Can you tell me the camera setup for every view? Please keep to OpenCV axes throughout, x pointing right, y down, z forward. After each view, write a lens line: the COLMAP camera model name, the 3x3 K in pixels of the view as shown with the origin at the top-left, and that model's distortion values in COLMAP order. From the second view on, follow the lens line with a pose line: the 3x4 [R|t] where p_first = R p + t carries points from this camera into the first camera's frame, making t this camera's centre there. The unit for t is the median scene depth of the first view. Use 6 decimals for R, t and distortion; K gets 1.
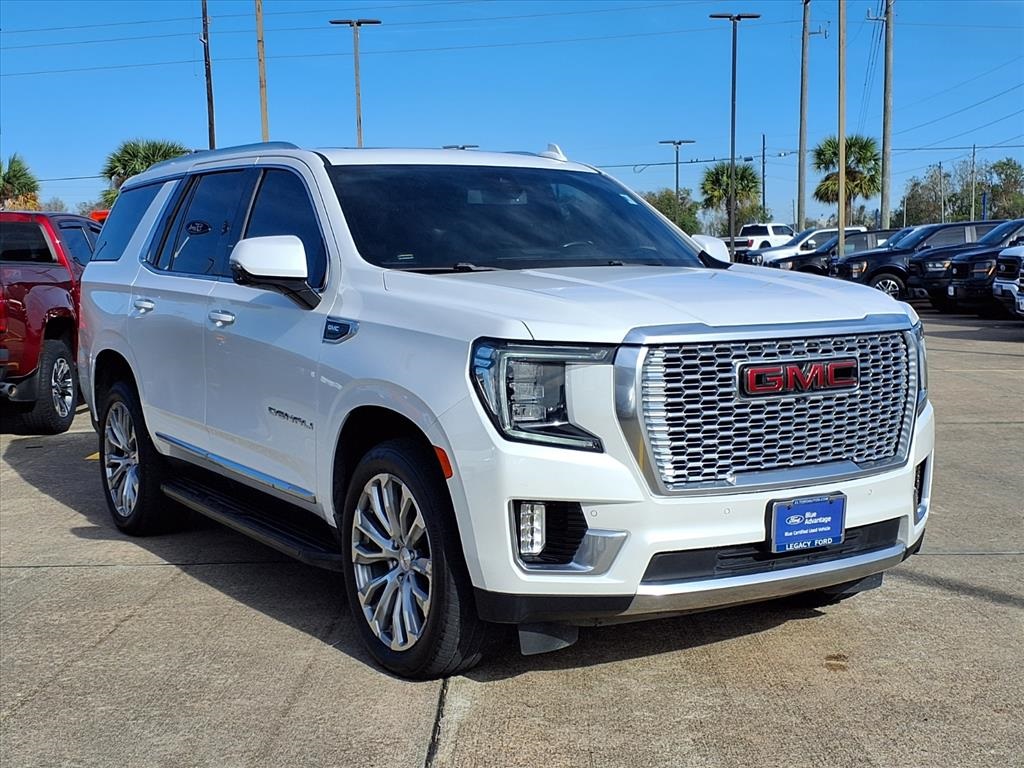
lens RADIAL K [[1376.3, 0, 512.0], [0, 1376.3, 384.0], [0, 0, 1]] dist [0.149376, -0.076727]
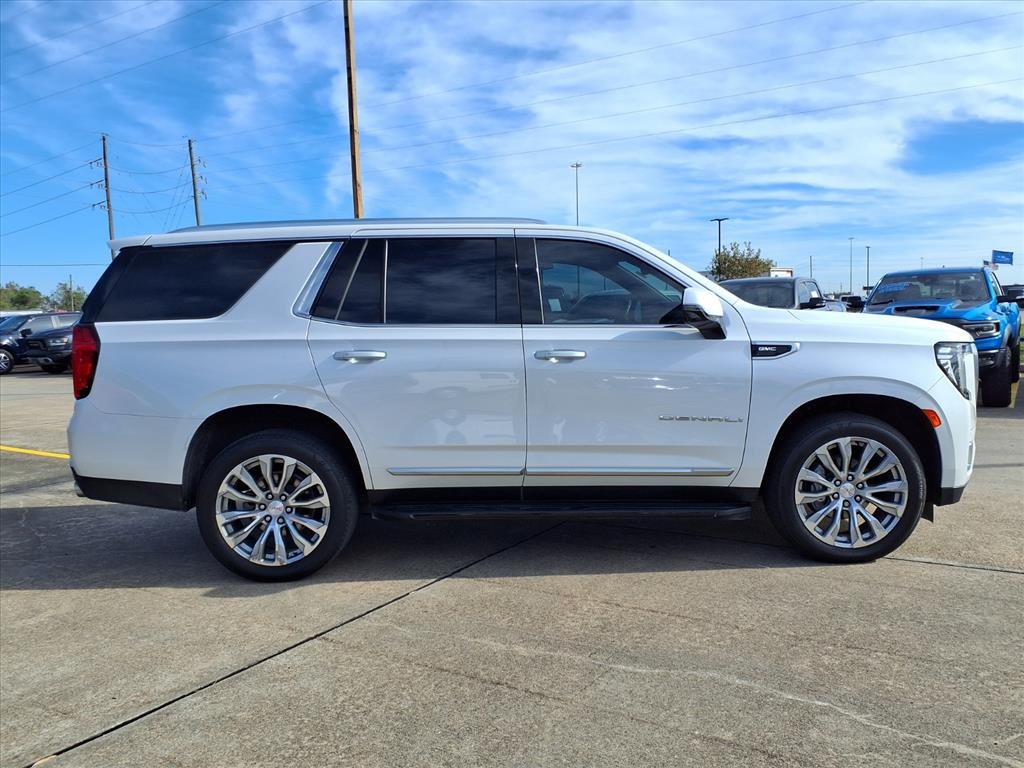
lens RADIAL K [[806.5, 0, 512.2], [0, 806.5, 400.4], [0, 0, 1]] dist [0.012703, -0.001678]
pose [[0.540036, -0.091384, 0.836666, -1.168394], [0.103153, 0.993780, 0.041963, -0.059450], [-0.835297, 0.063643, 0.546104, 0.897916]]
